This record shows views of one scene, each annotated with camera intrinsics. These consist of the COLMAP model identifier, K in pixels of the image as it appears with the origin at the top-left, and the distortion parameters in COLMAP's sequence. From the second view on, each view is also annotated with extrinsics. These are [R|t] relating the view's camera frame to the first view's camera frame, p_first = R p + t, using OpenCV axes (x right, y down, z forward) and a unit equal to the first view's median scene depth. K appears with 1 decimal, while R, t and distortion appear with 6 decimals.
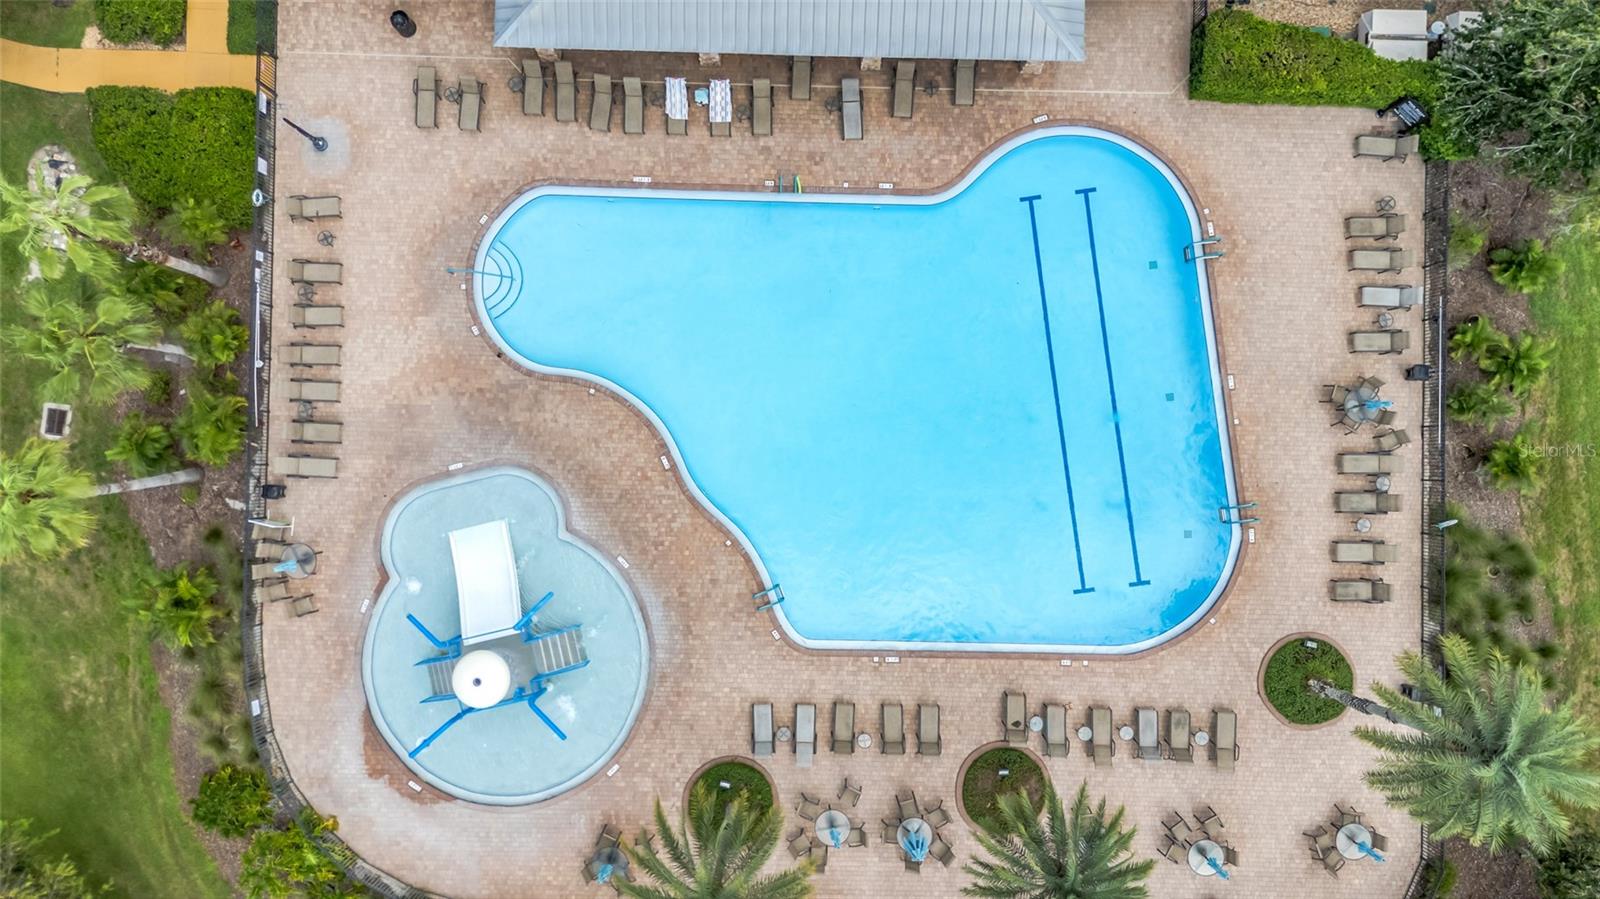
lens RADIAL K [[1138.4, 0, 800.0], [0, 1138.4, 449.5], [0, 0, 1]] dist [0.071562, -0.107115]
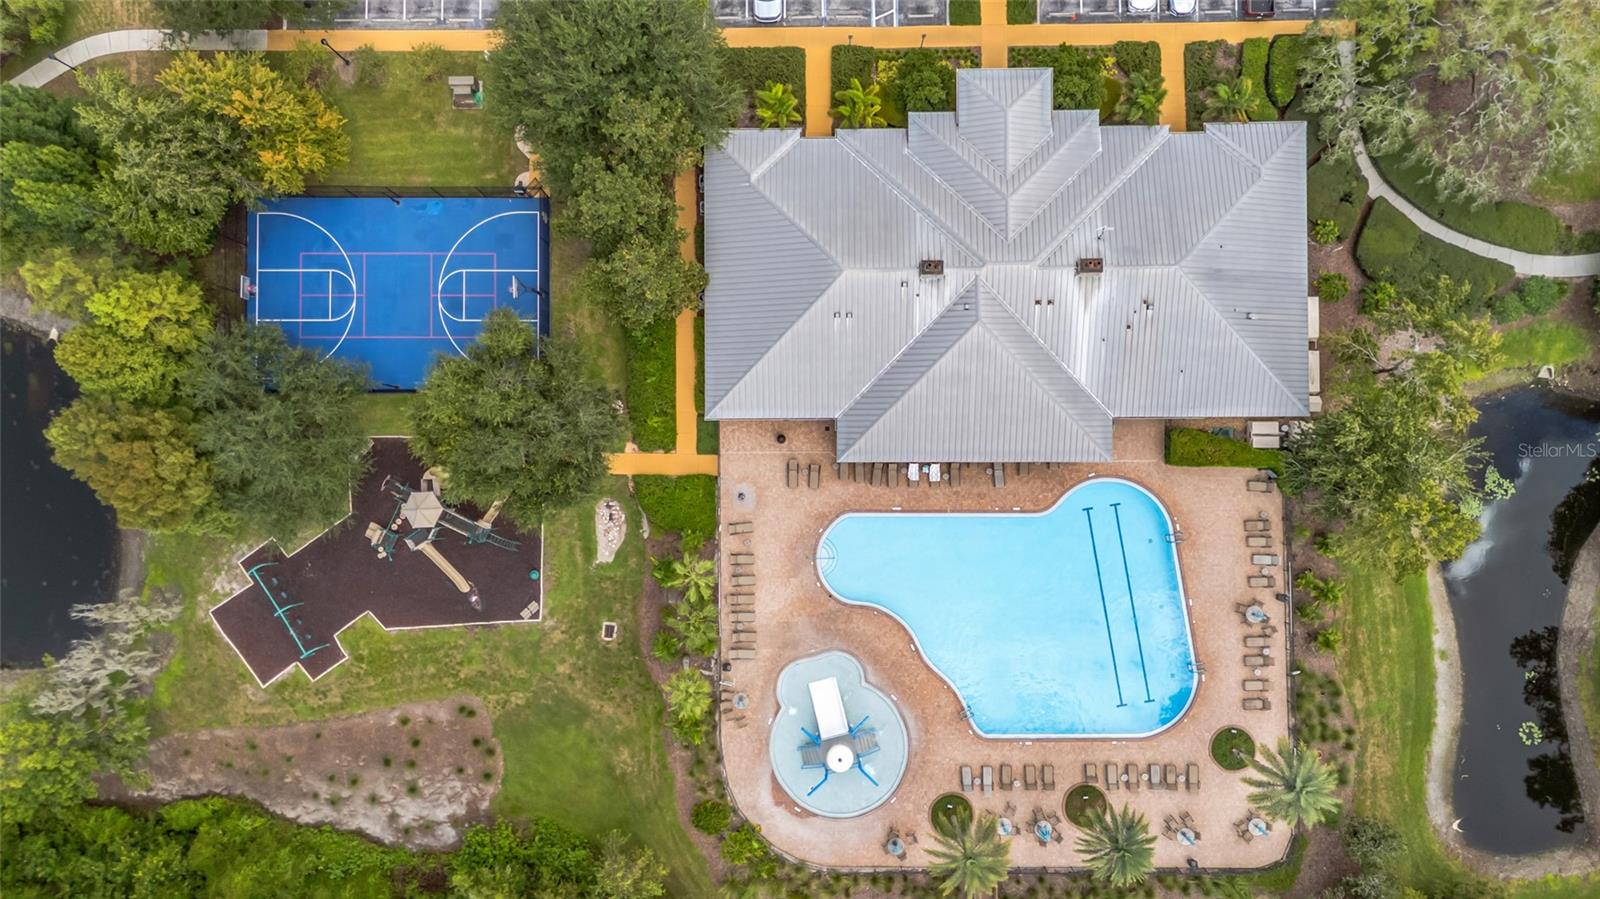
lens RADIAL K [[1117.0, 0, 800.5], [0, 1117.0, 441.3], [0, 0, 1]] dist [0.069336, -0.161007]
pose [[0.999375, -0.027761, -0.021870, -0.267164], [0.027314, 0.999417, -0.020477, -0.324348], [0.022426, 0.019867, 0.999551, -1.023515]]
